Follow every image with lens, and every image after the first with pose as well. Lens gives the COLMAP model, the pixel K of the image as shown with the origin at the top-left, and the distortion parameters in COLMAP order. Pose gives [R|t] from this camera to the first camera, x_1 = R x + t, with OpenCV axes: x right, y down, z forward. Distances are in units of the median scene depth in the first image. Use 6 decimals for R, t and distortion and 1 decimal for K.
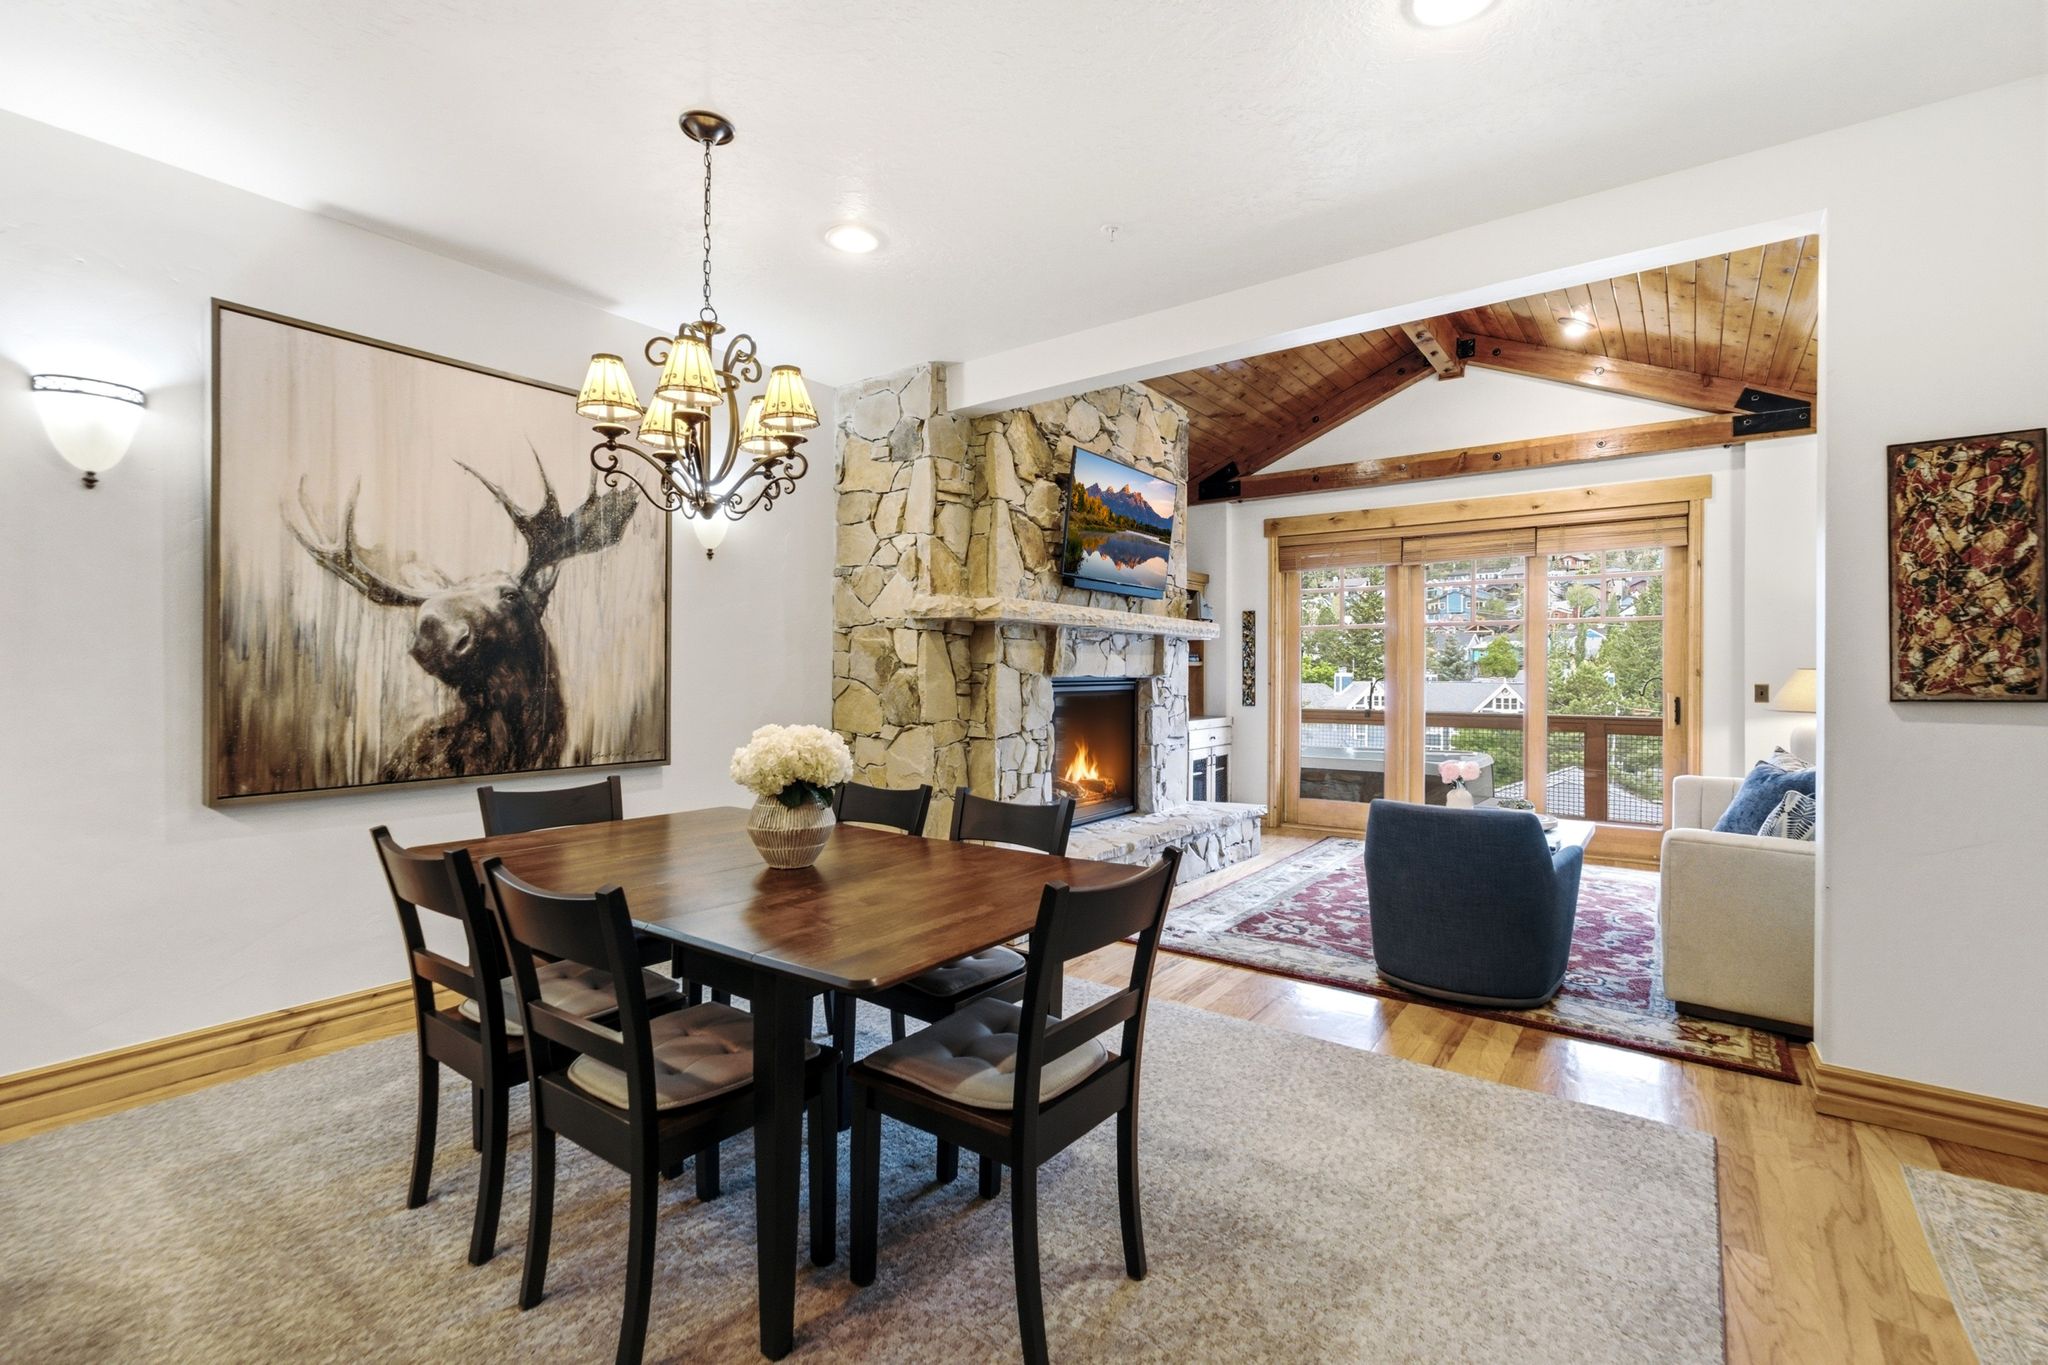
lens RADIAL K [[897.6, 0, 1028.0], [0, 897.6, 671.3], [0, 0, 1]] dist [-0.001141, -0.000127]
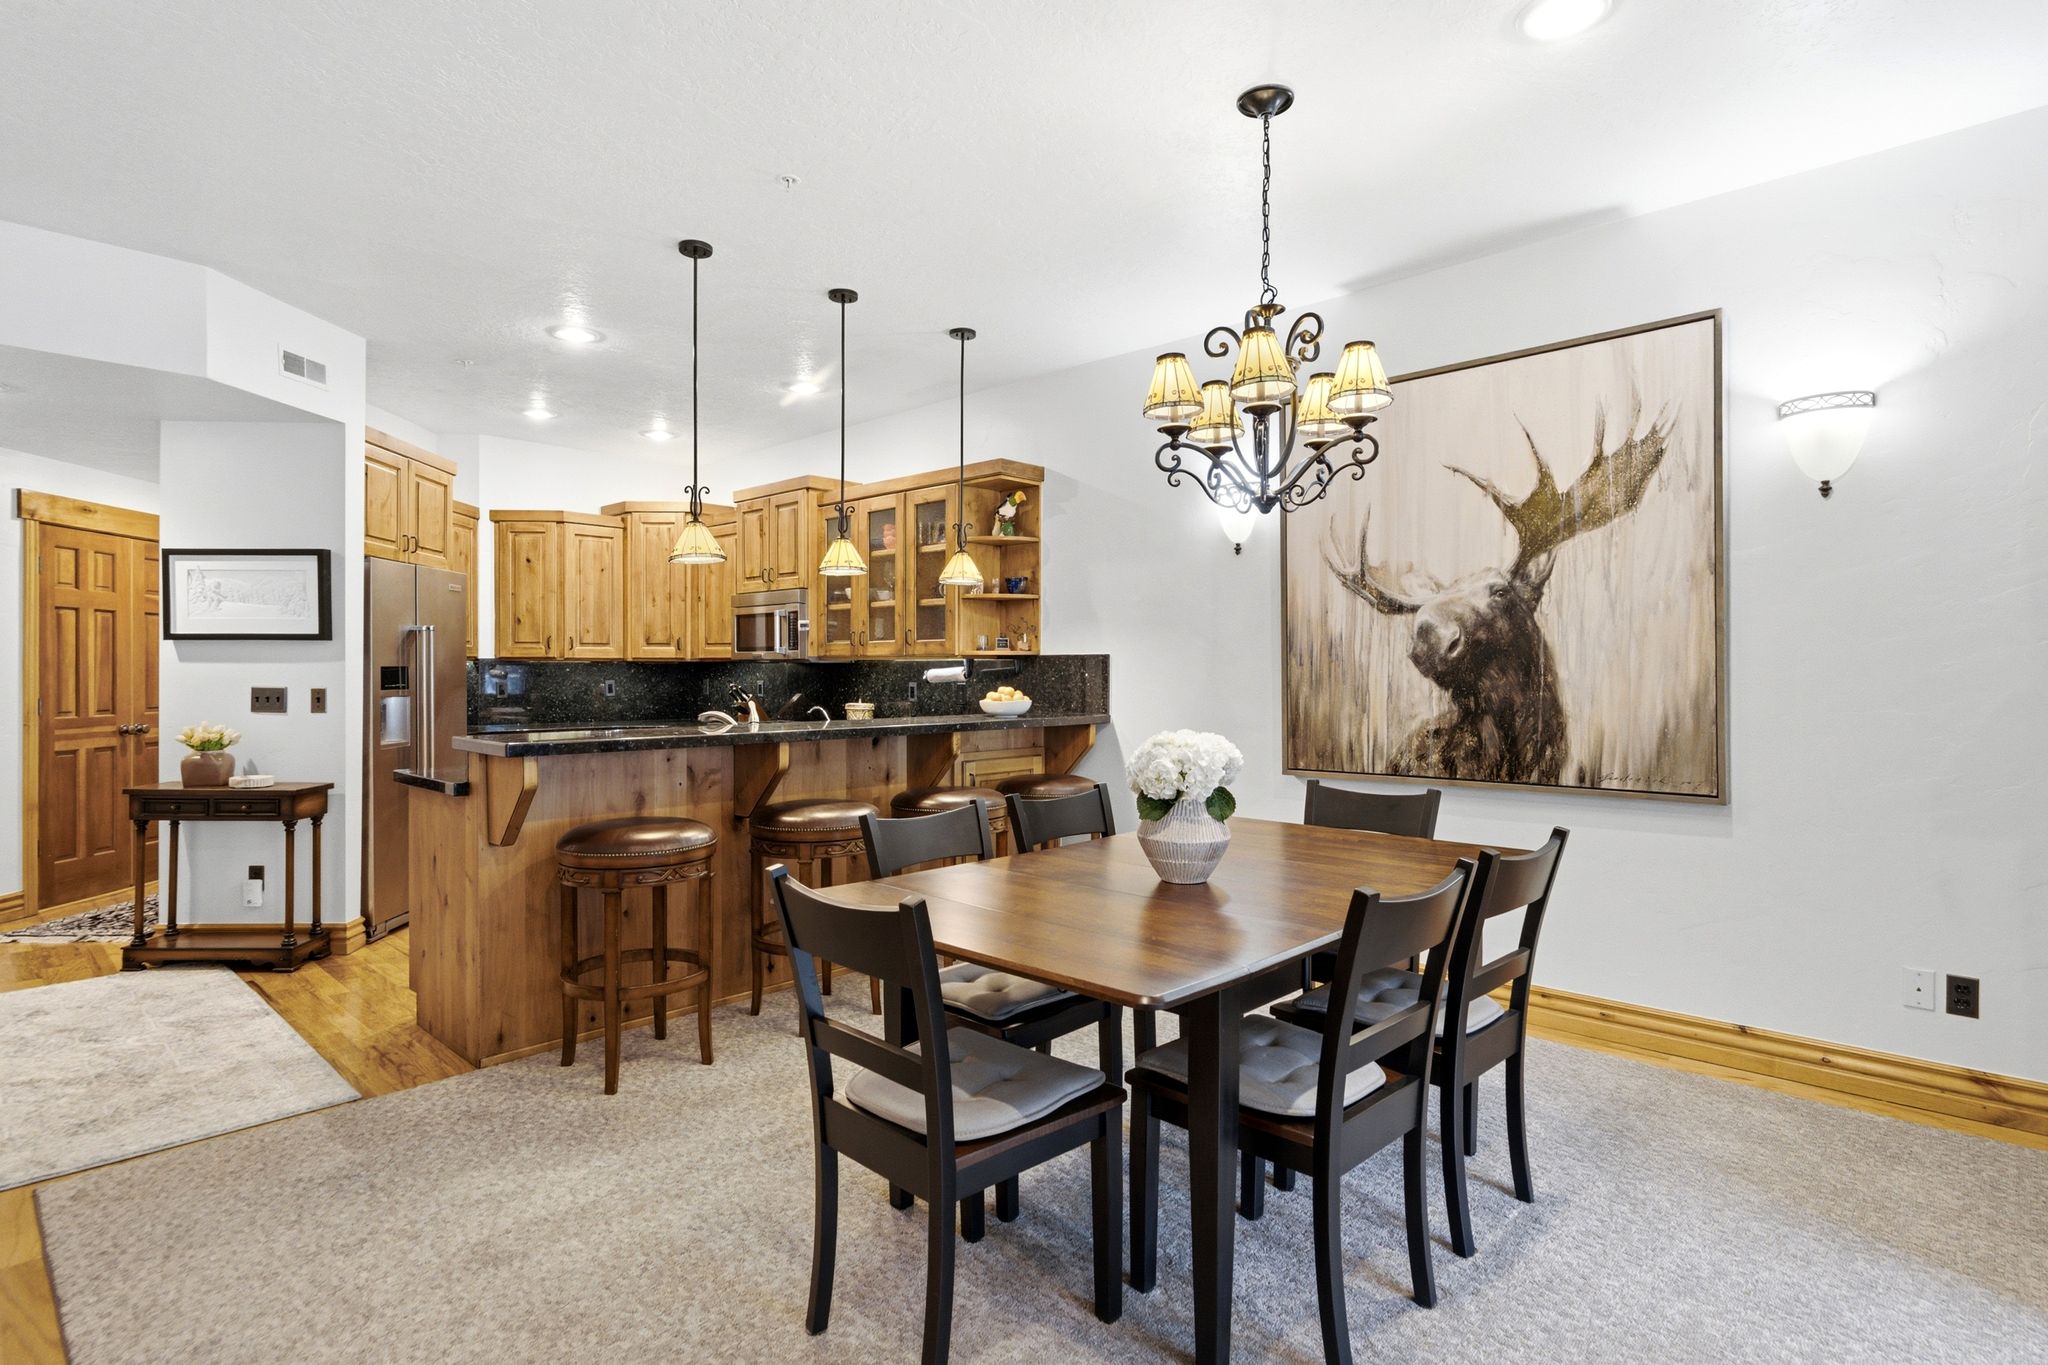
lens RADIAL K [[1023.8, 0, 1015.0], [0, 1023.8, 671.9], [0, 0, 1]] dist [-0.001758, -0.000532]
pose [[-0.122988, -0.006300, -0.992388, 0.509674], [0.002700, 0.999974, -0.006683, 0.003752], [0.992404, -0.003501, -0.122968, 0.593391]]
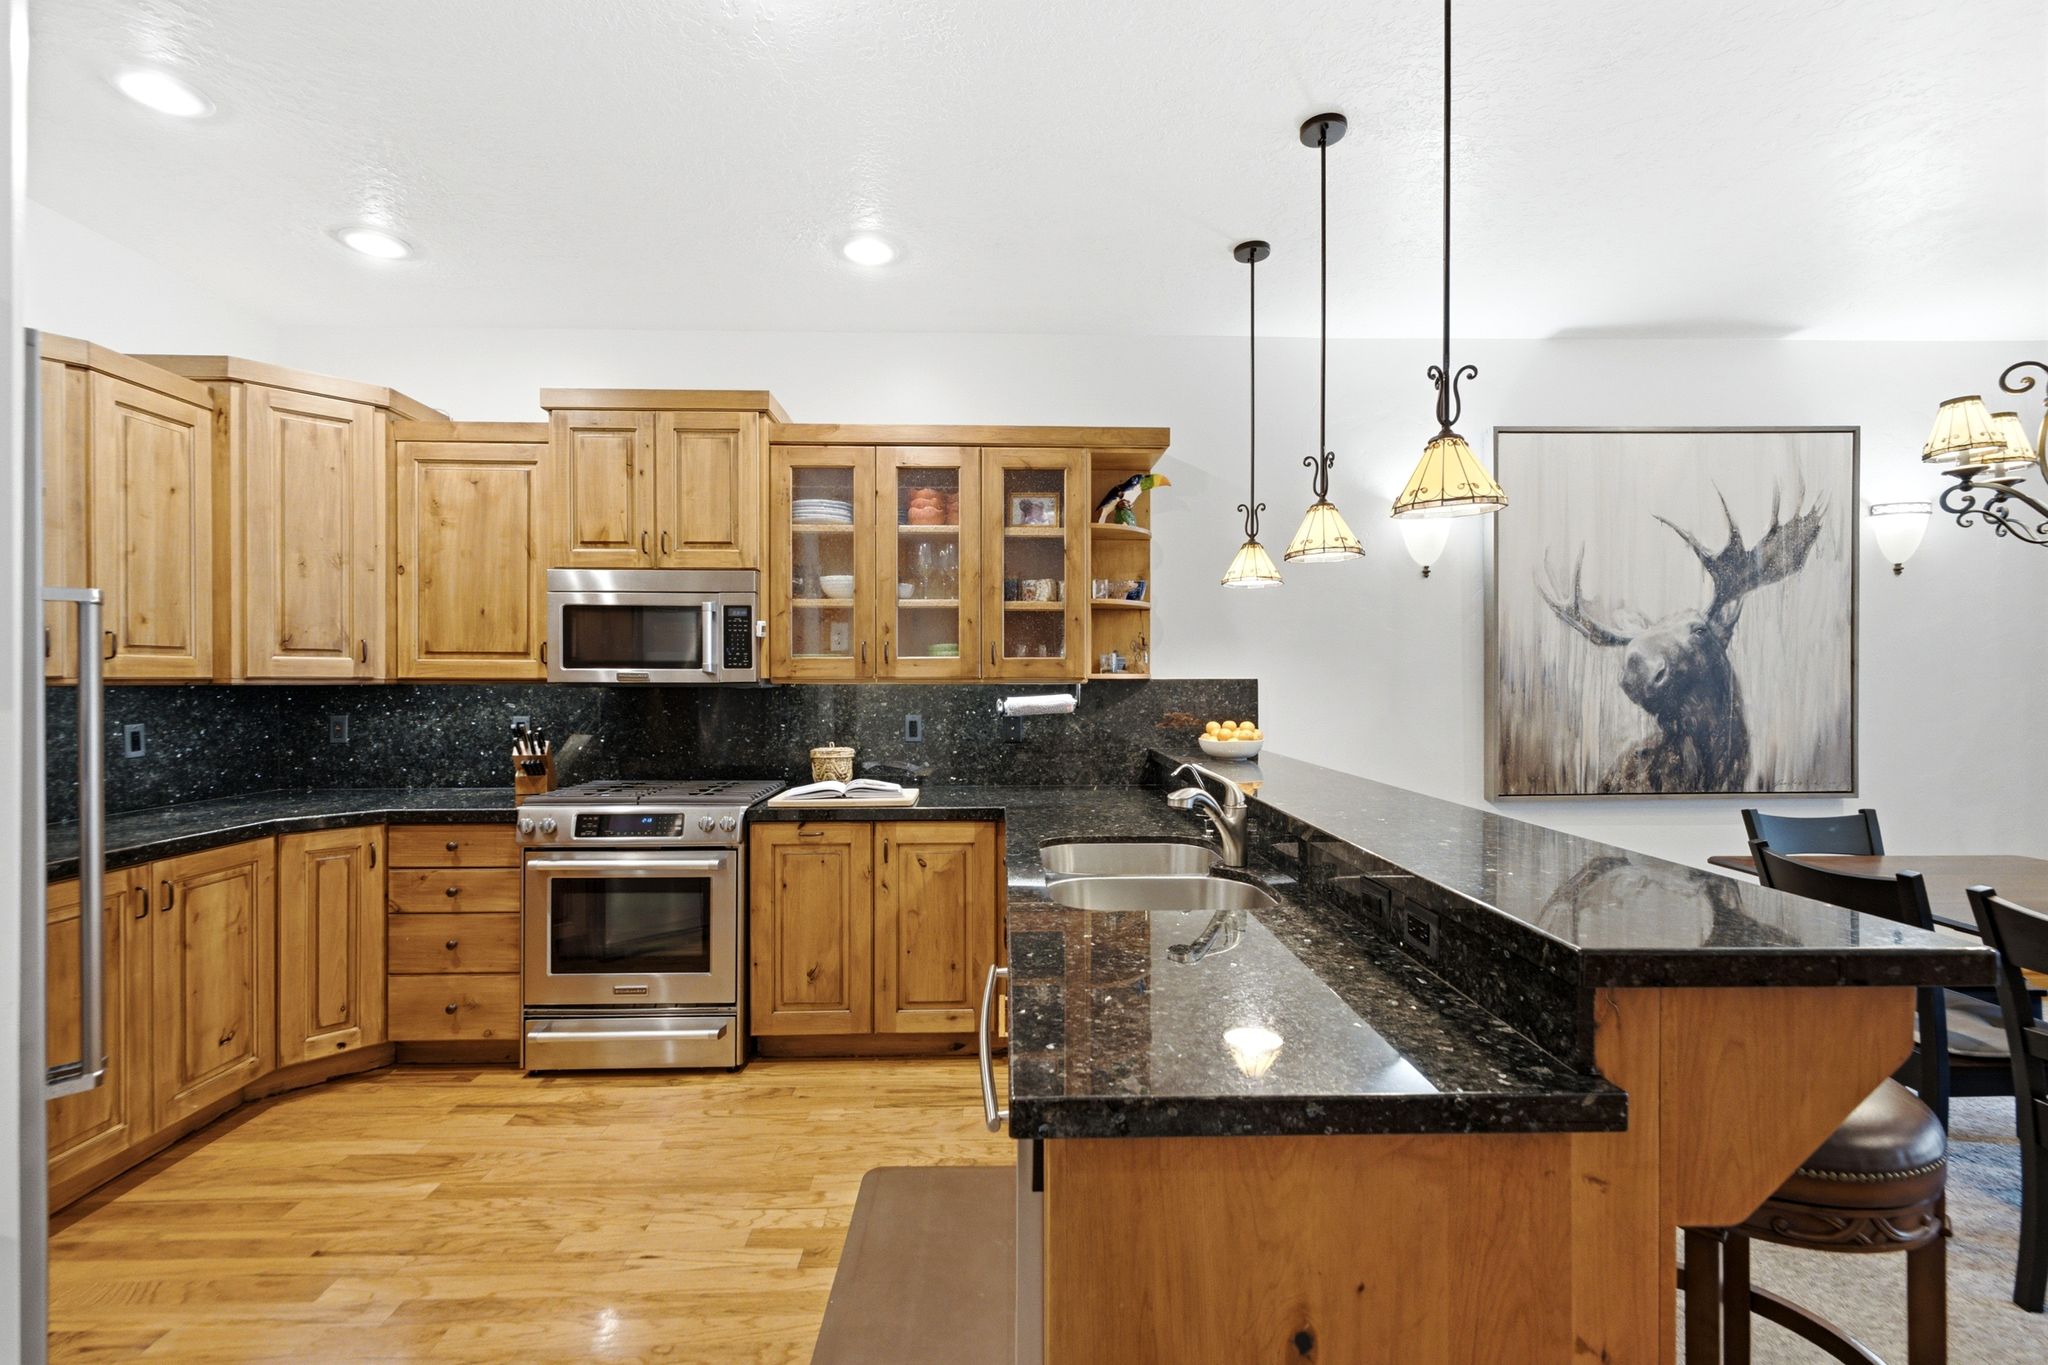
lens RADIAL K [[889.0, 0, 1018.6], [0, 889.0, 682.8], [0, 0, 1]] dist [0.002882, -0.000363]
pose [[0.614040, -0.004034, -0.789265, -0.218160], [0.008321, 0.999964, 0.001363, -0.027805], [0.789231, -0.007405, 0.614051, -0.297805]]
